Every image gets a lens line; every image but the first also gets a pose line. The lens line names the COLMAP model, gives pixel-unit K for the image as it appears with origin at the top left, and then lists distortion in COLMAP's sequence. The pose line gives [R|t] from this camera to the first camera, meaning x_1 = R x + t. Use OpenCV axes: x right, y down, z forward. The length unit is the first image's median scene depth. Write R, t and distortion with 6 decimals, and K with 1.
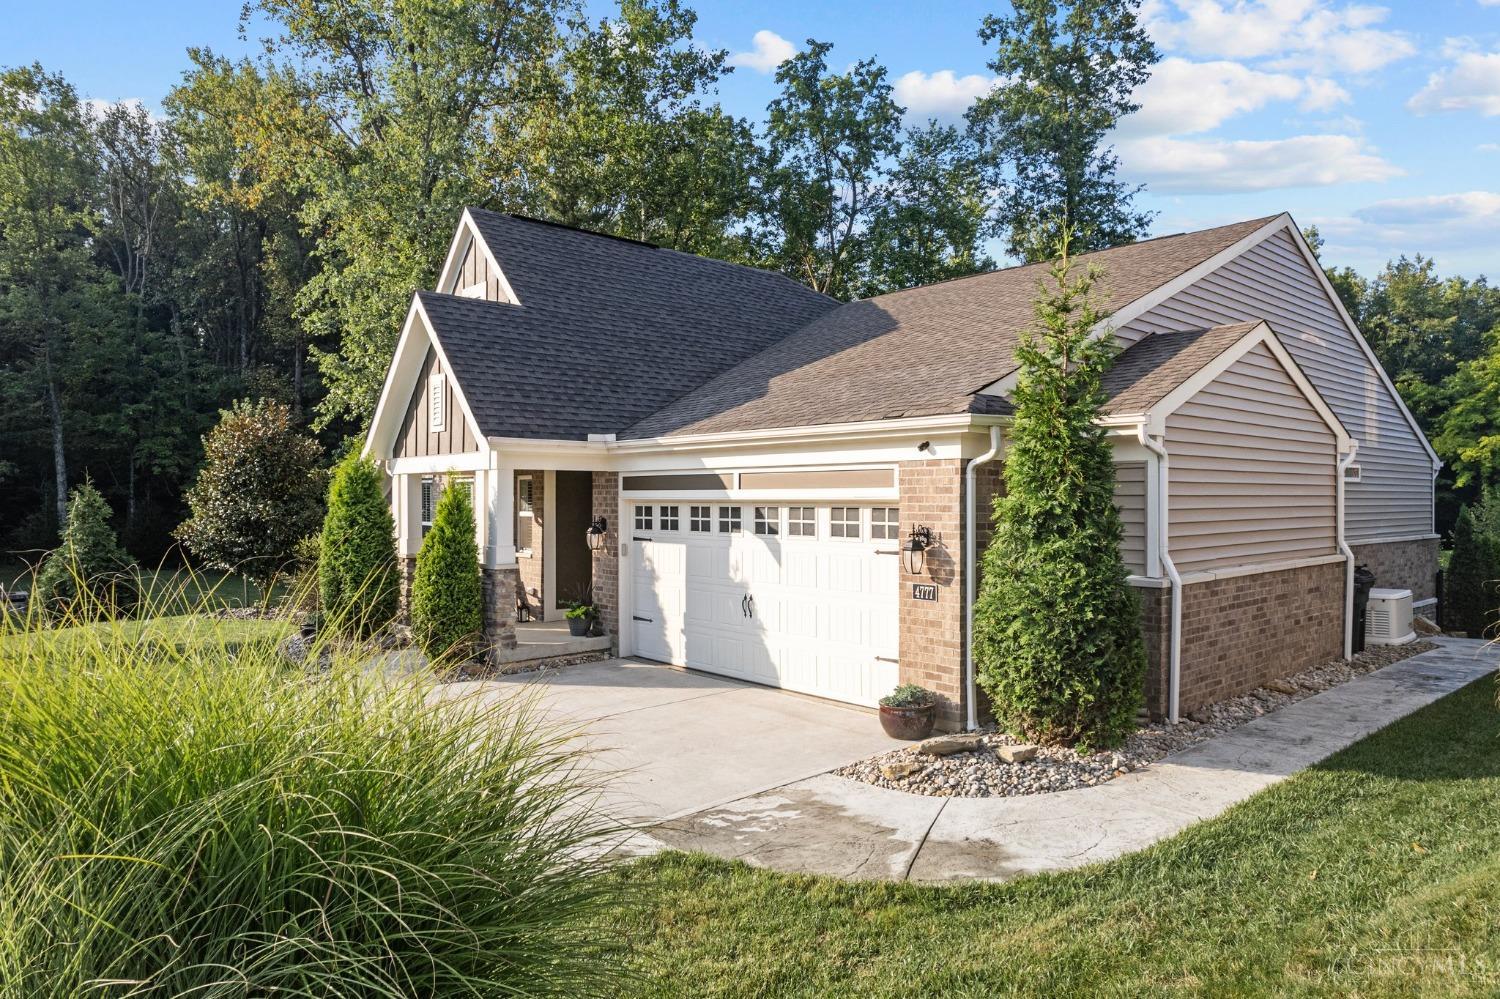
lens RADIAL K [[963.7, 0, 750.0], [0, 963.7, 499.5], [0, 0, 1]] dist [-0.076978, 0.067962]
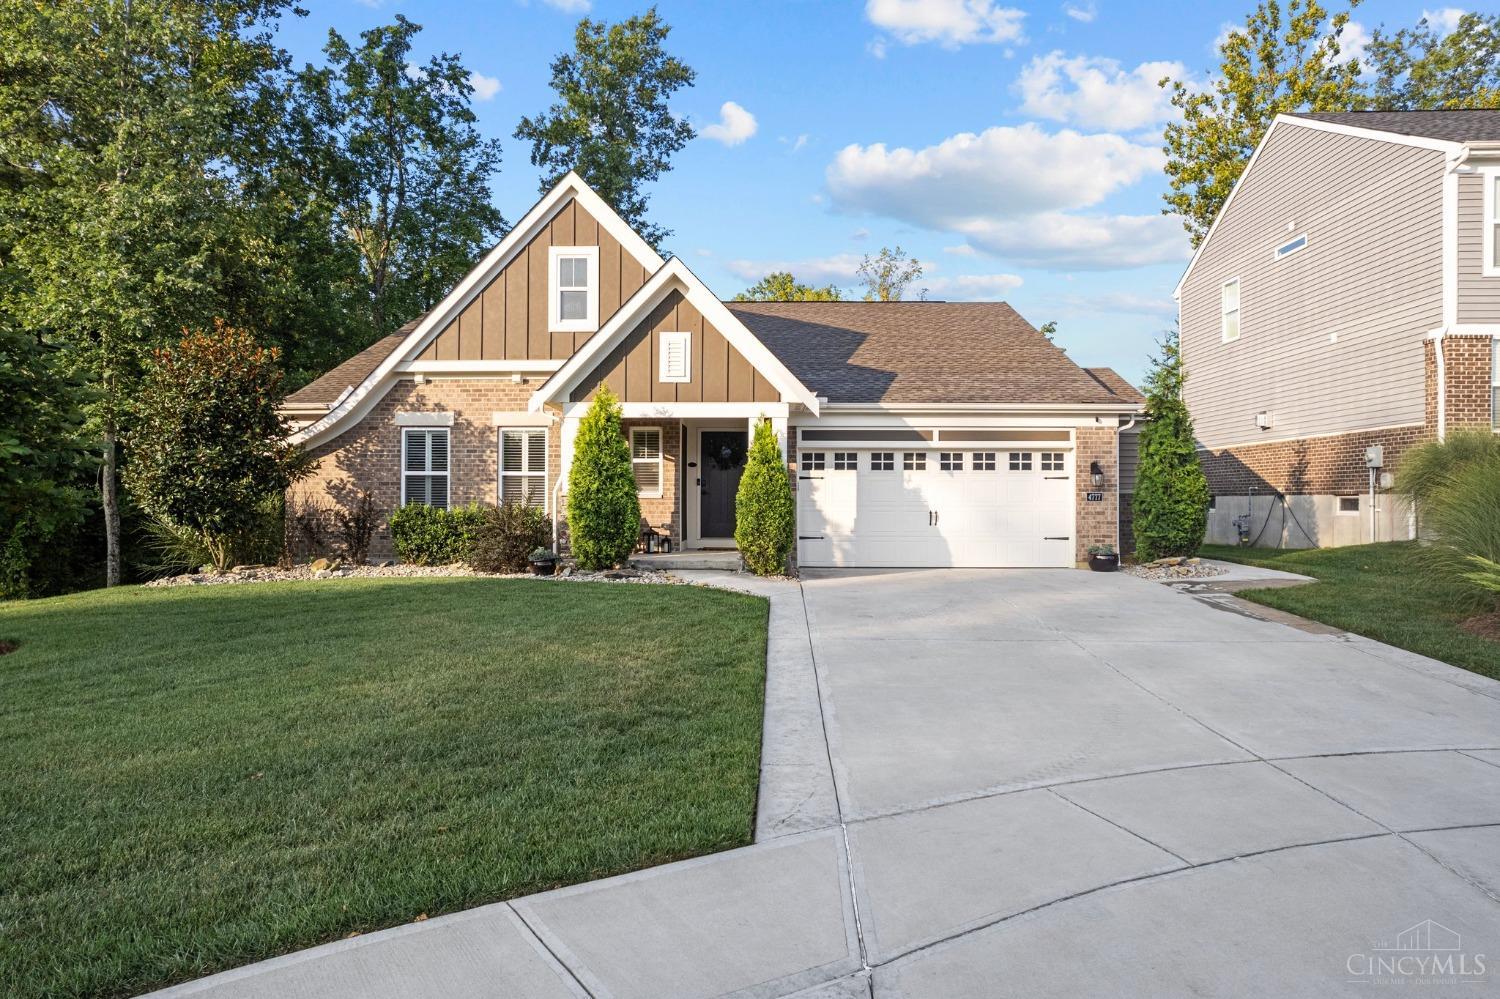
lens RADIAL K [[957.5, 0, 750.0], [0, 957.5, 499.5], [0, 0, 1]] dist [-0.080109, 0.071278]
pose [[0.675402, 0.002608, 0.737446, -0.459787], [-0.002006, 0.999997, -0.001699, 0.029666], [-0.737447, -0.000332, 0.675404, 0.068074]]
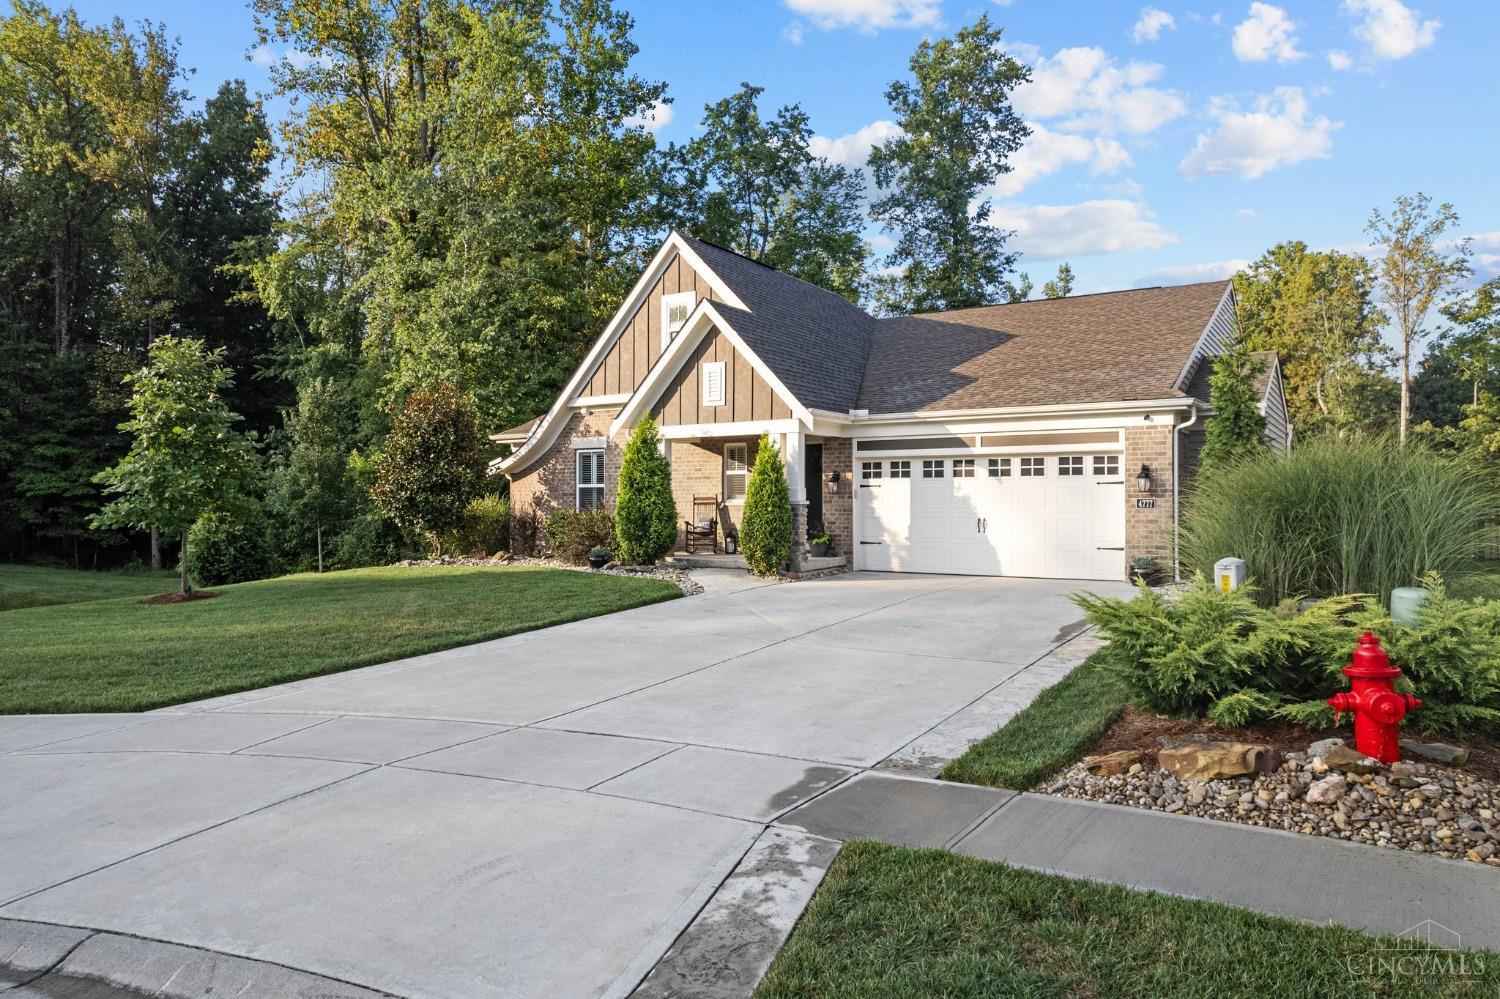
lens RADIAL K [[963.7, 0, 750.0], [0, 963.7, 499.5], [0, 0, 1]] dist [-0.076978, 0.067962]
pose [[0.963953, -0.000253, 0.266071, -0.262366], [0.001262, 0.999993, -0.003620, 0.026476], [-0.266068, 0.003825, 0.963947, -0.121272]]
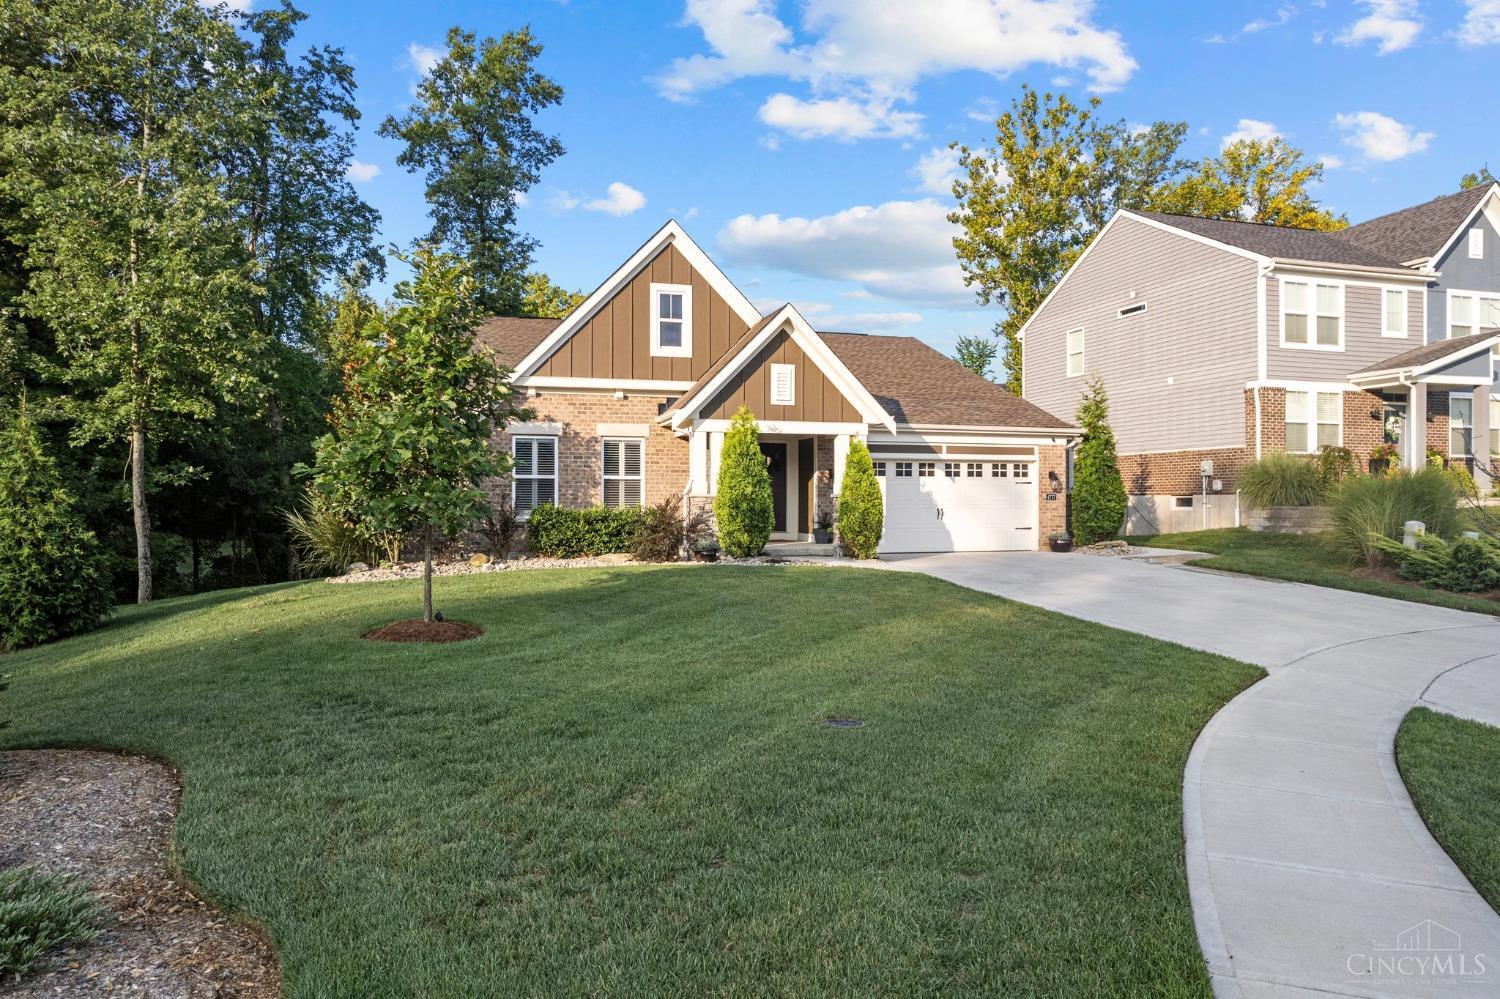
lens RADIAL K [[957.5, 0, 750.0], [0, 957.5, 499.5], [0, 0, 1]] dist [-0.080109, 0.071278]
pose [[0.415344, 0.000496, 0.909664, -0.677055], [0.000676, 0.999999, -0.000854, 0.029175], [-0.909664, 0.000970, 0.415343, 0.190930]]
